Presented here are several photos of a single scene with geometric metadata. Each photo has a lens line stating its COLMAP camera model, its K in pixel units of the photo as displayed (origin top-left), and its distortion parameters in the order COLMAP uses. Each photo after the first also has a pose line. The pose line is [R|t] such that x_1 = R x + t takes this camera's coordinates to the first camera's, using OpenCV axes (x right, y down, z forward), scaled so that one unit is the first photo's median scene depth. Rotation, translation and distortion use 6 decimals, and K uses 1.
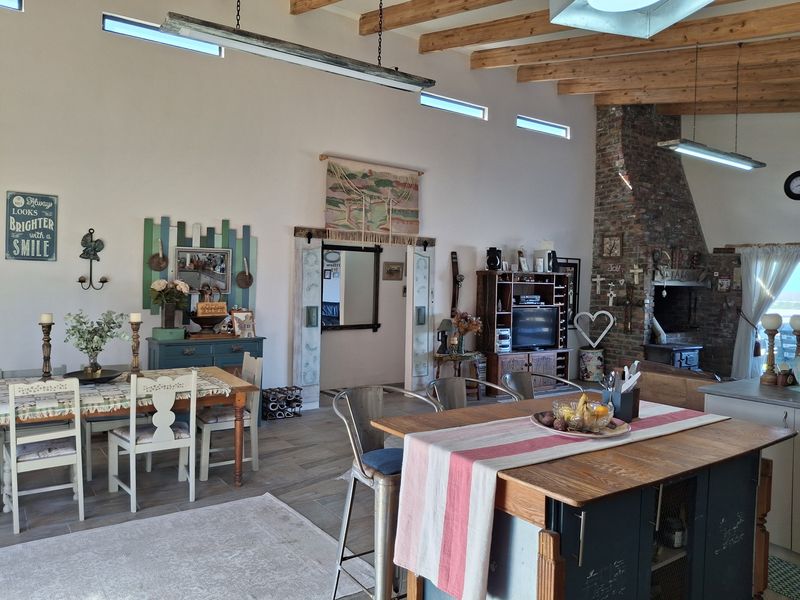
lens RADIAL K [[590.9, 0, 392.2], [0, 590.9, 304.8], [0, 0, 1]] dist [0.110234, -0.220715]
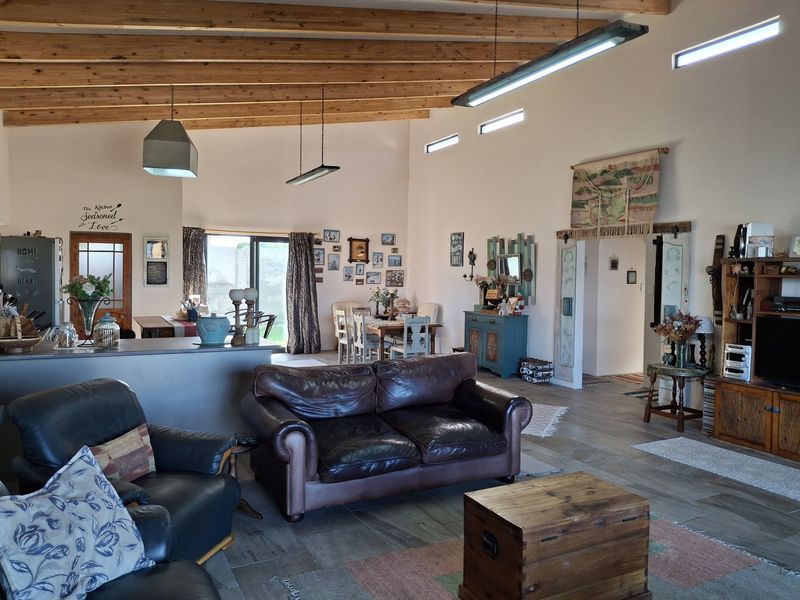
lens RADIAL K [[588.9, 0, 402.6], [0, 588.9, 290.0], [0, 0, 1]] dist [0.105280, -0.227529]
pose [[-0.126467, 0.006362, -0.991950, 1.315783], [-0.058450, 0.998194, 0.013854, -0.011872], [0.990247, 0.059732, -0.125867, 1.033961]]
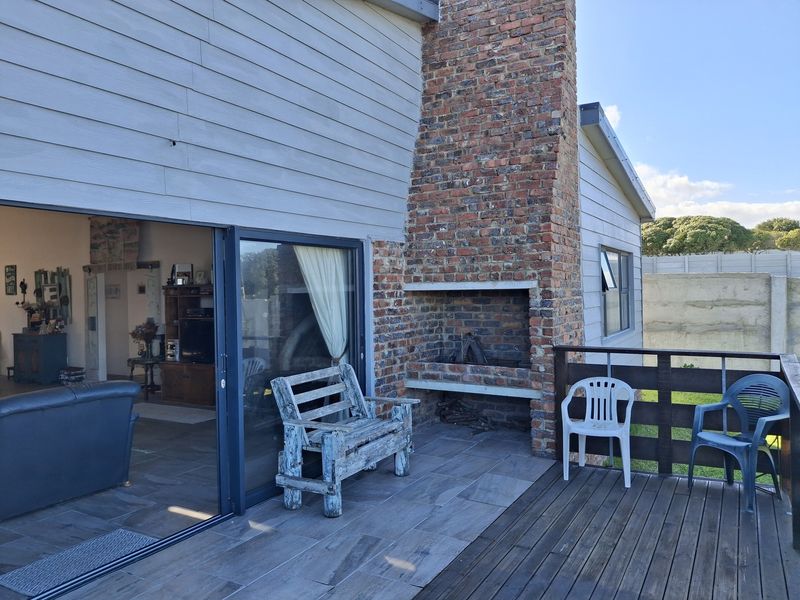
lens RADIAL K [[590.9, 0, 400.6], [0, 590.9, 286.0], [0, 0, 1]] dist [0.001866, -0.052078]
pose [[0.422921, -0.038222, -0.905360, 1.949223], [-0.002861, 0.999049, -0.043514, -0.015653], [0.906162, 0.020993, 0.422409, 1.347439]]
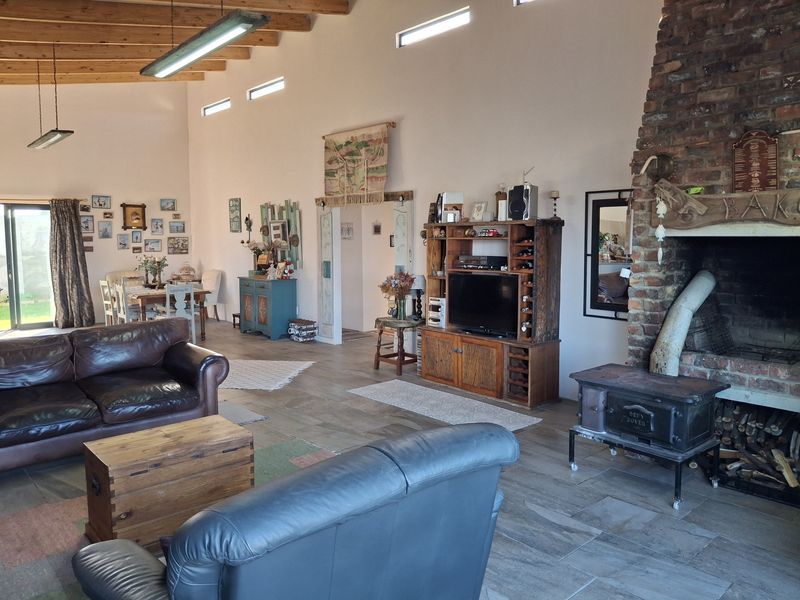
lens RADIAL K [[588.9, 0, 402.6], [0, 588.9, 290.0], [0, 0, 1]] dist [0.105280, -0.227529]
pose [[0.130575, 0.065897, -0.989246, 1.387675], [-0.034220, 0.997494, 0.061929, -0.023254], [0.990848, 0.025766, 0.132503, 1.246758]]
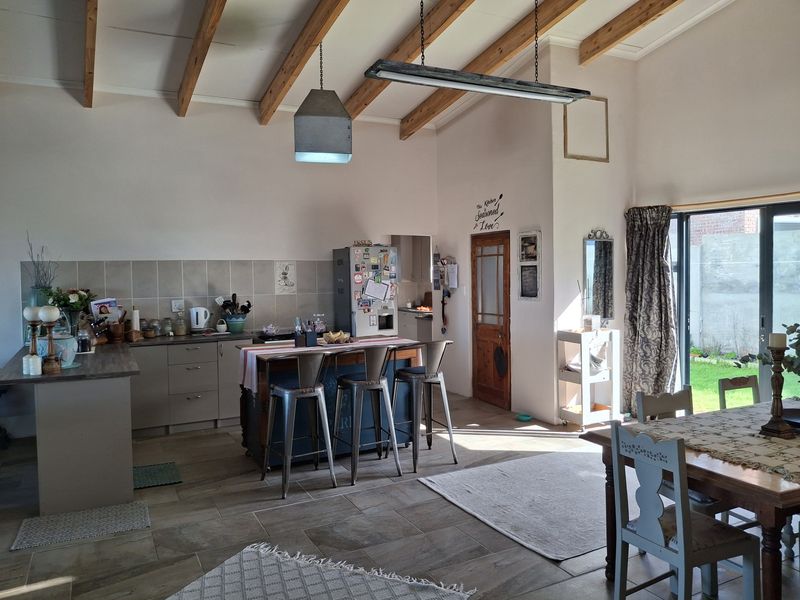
lens RADIAL K [[582.4, 0, 388.2], [0, 582.4, 298.1], [0, 0, 1]] dist [0.003870, -0.001999]
pose [[-0.988527, -0.015578, 0.150241, -0.077951], [-0.002547, 0.996246, 0.086535, -0.061065], [-0.151025, 0.085159, -0.984855, 1.331919]]
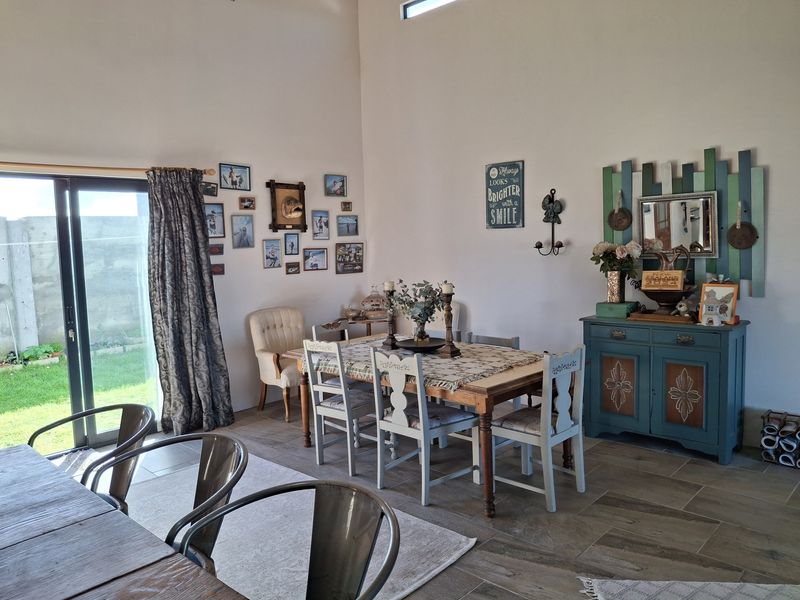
lens RADIAL K [[588.9, 0, 402.6], [0, 588.9, 290.0], [0, 0, 1]] dist [0.105280, -0.227529]
pose [[0.205168, 0.049965, -0.977451, 0.358191], [-0.001638, 0.998712, 0.050708, -0.017957], [0.978725, -0.008803, 0.204985, 0.590622]]
